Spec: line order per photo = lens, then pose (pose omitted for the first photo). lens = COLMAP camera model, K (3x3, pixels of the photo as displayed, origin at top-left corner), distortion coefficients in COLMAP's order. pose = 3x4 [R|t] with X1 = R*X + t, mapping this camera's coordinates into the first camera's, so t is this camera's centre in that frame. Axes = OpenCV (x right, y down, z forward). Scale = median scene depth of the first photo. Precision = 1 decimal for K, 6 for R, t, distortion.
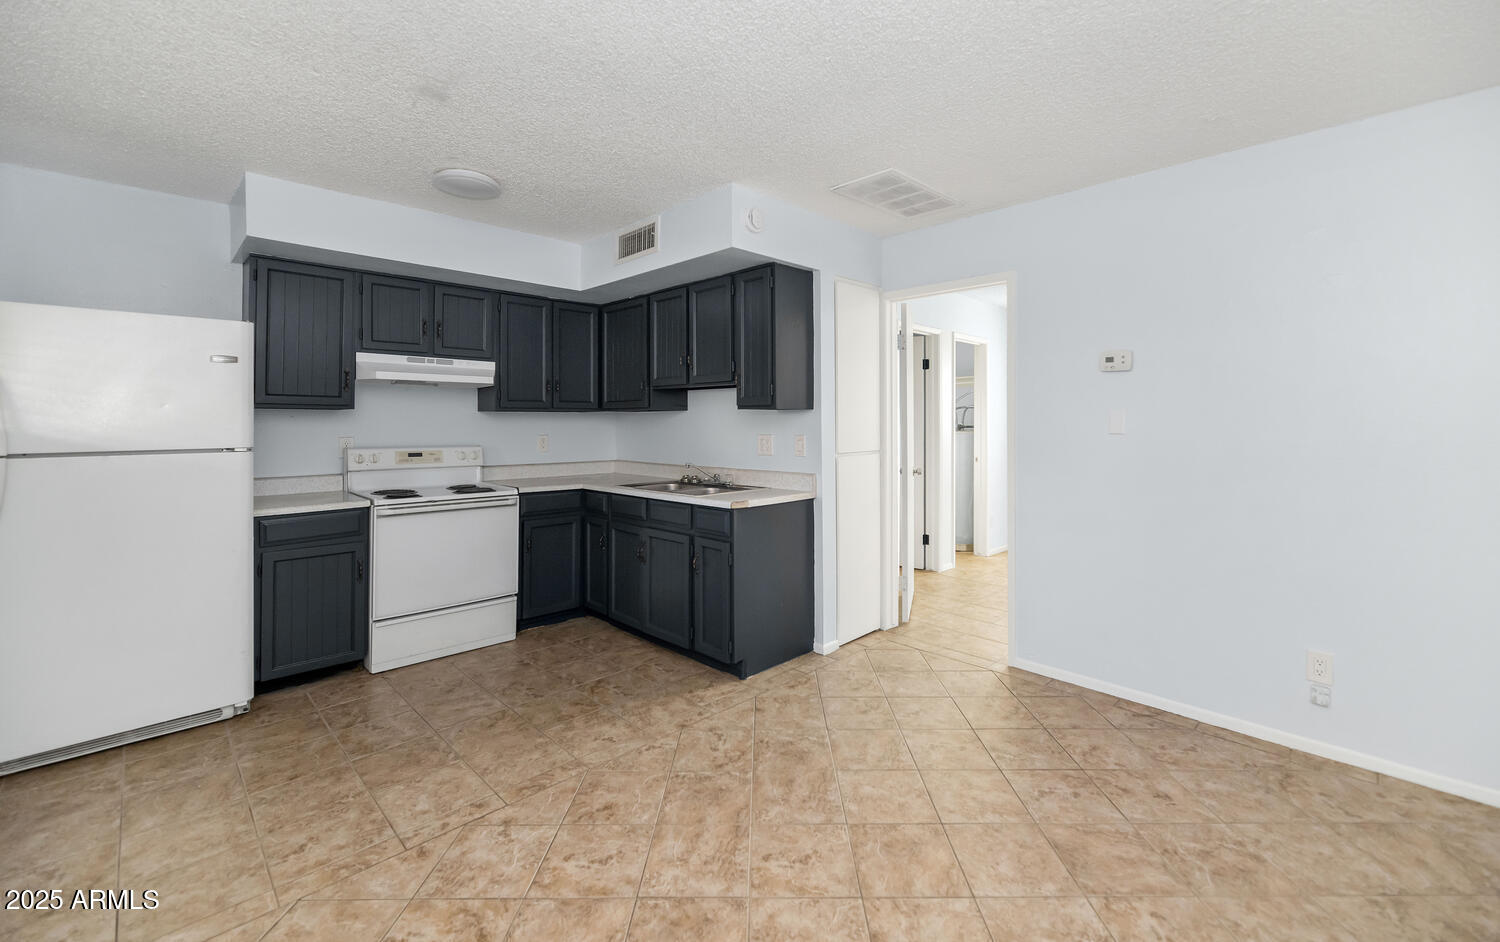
lens RADIAL K [[618.2, 0, 761.2], [0, 618.2, 415.0], [0, 0, 1]] dist [-0.000663, 0.000571]
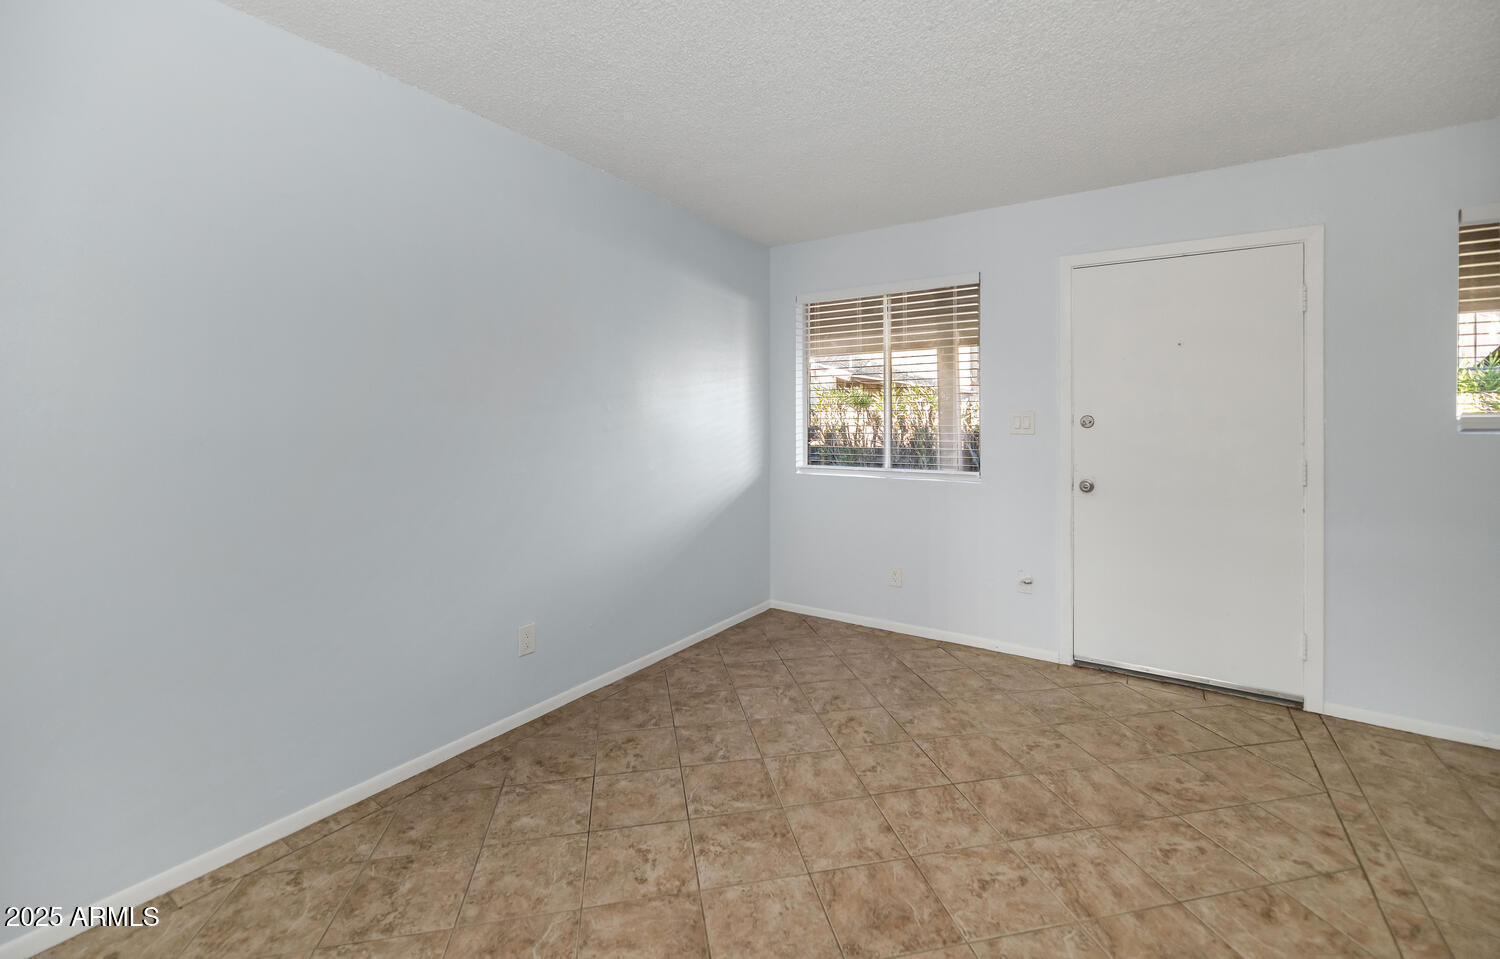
lens RADIAL K [[628.0, 0, 763.4], [0, 628.0, 423.0], [0, 0, 1]] dist [0.000508, -0.000444]
pose [[-0.975534, -0.002804, -0.219830, 0.481845], [-0.001299, 0.999975, -0.006991, 0.034721], [0.219845, -0.006534, -0.975513, 1.487966]]
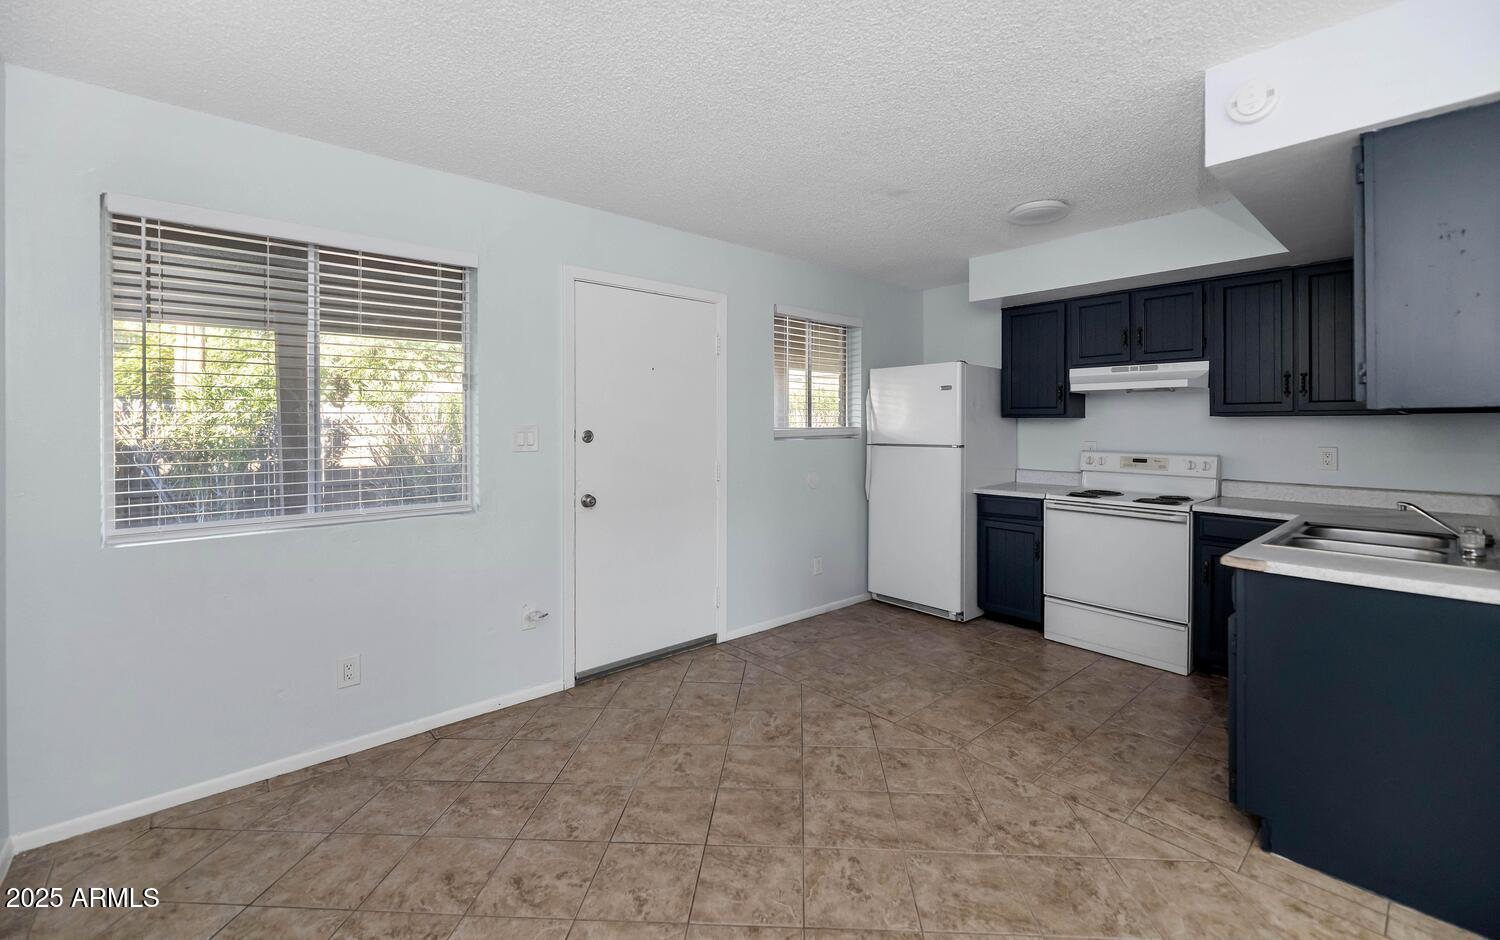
lens RADIAL K [[618.2, 0, 773.1], [0, 618.2, 422.7], [0, 0, 1]] dist [-0.000663, 0.000571]
pose [[-0.040265, -0.002971, -0.999185, 0.839391], [0.009123, 0.999953, -0.003341, -0.000936], [0.999147, -0.009250, -0.040236, 0.743306]]
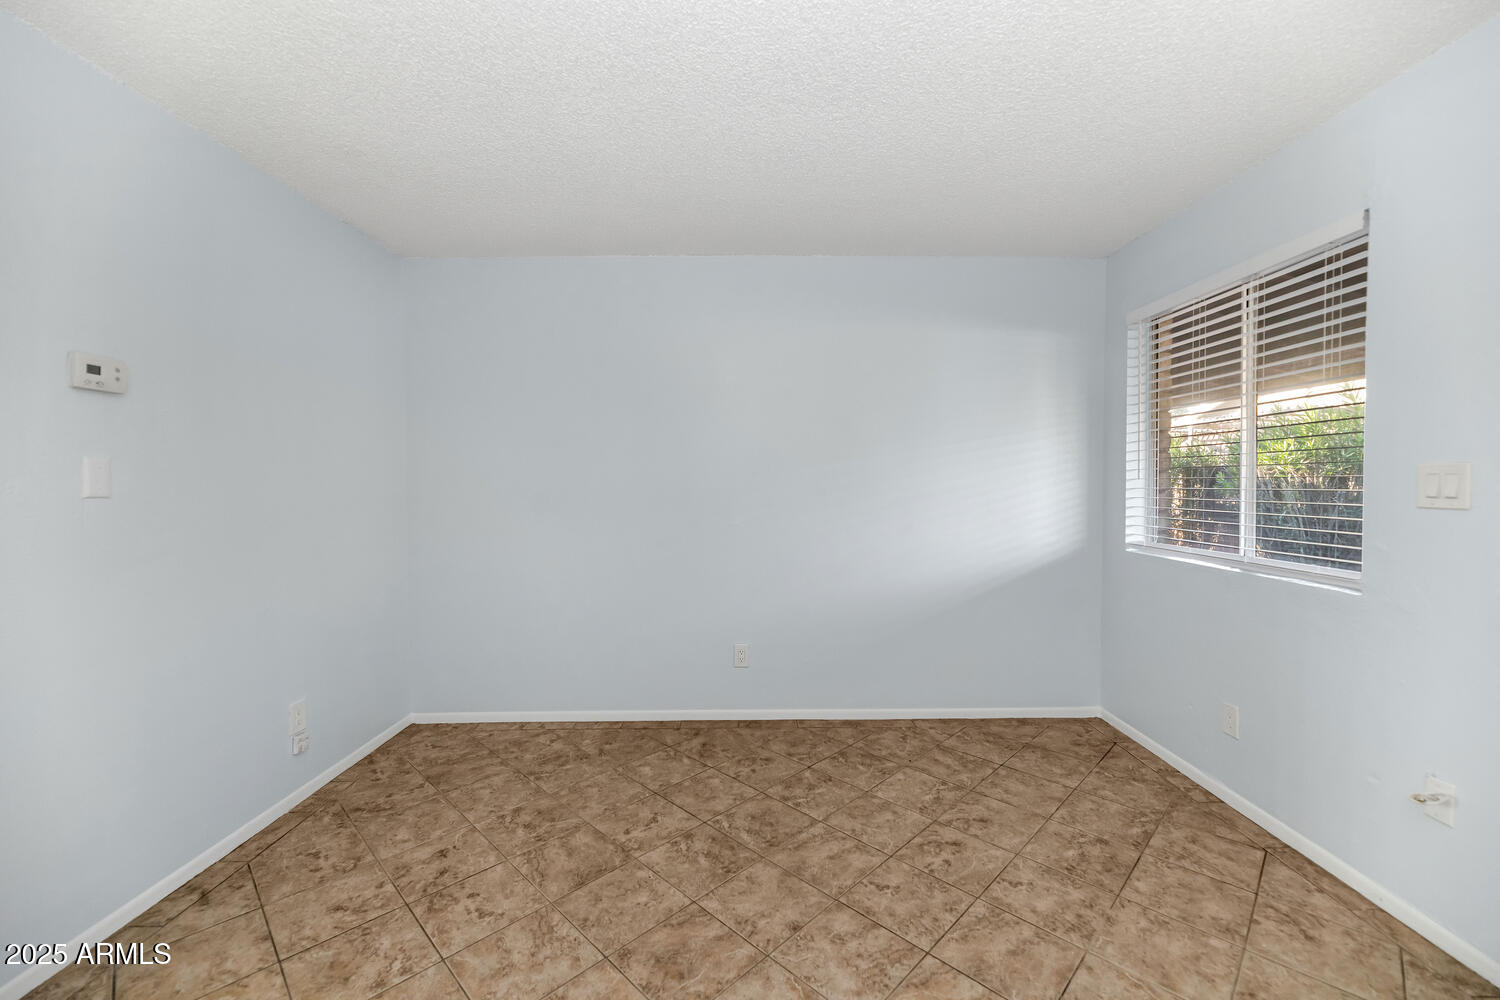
lens RADIAL K [[614.8, 0, 757.7], [0, 614.8, 499.0], [0, 0, 1]] dist [-0.000185, 0.000014]
pose [[-0.718304, -0.018181, 0.695491, -0.368458], [-0.001630, 0.999700, 0.024450, 0.021514], [-0.695727, 0.016429, -0.718118, 1.268816]]
